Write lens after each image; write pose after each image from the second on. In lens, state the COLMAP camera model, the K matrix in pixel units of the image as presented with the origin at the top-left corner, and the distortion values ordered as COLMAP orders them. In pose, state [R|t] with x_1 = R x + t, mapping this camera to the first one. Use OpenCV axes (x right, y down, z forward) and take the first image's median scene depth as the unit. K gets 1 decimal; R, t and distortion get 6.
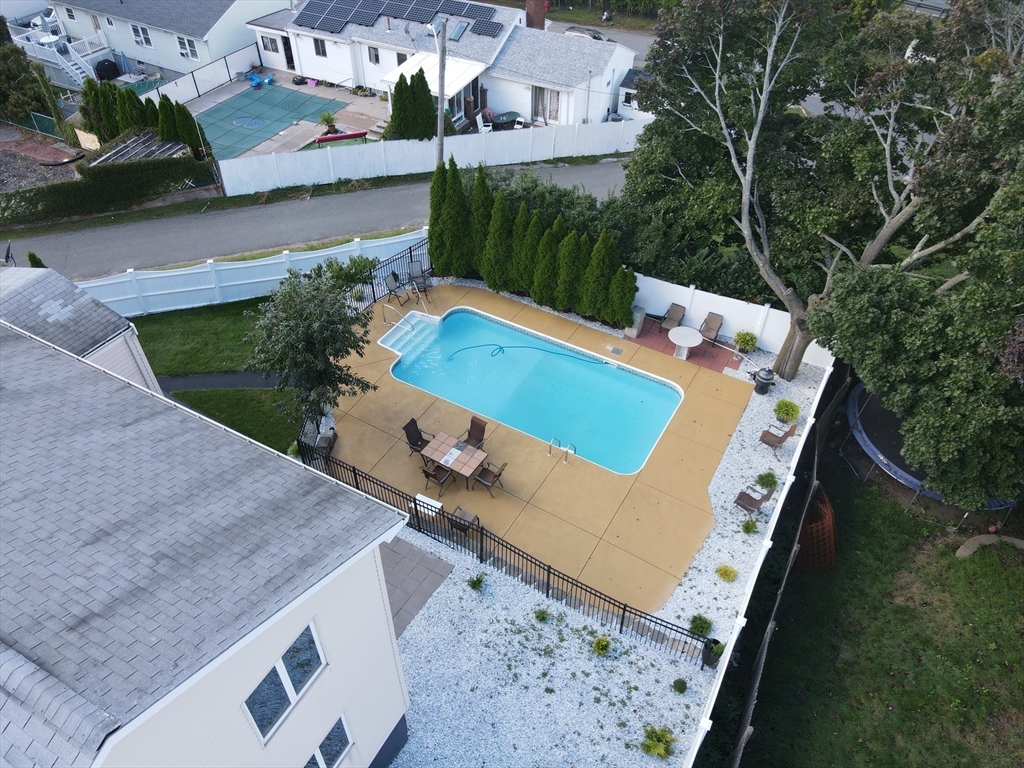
lens RADIAL K [[751.5, 0, 513.3], [0, 751.5, 382.7], [0, 0, 1]] dist [0.001412, 0.016782]
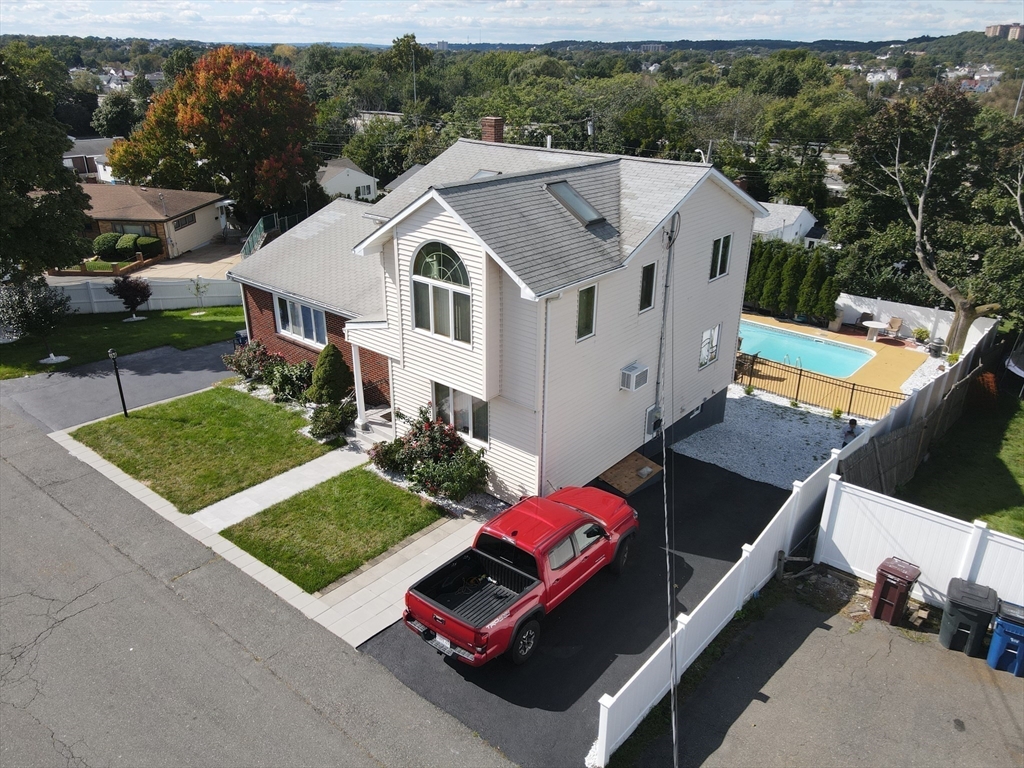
lens RADIAL K [[751.5, 0, 509.2], [0, 751.5, 385.5], [0, 0, 1]] dist [0.001412, 0.016782]
pose [[0.978981, 0.080046, -0.187585, -0.171534], [-0.138111, 0.936968, -0.320960, 0.586515], [0.150070, 0.340122, 0.928330, -0.389785]]
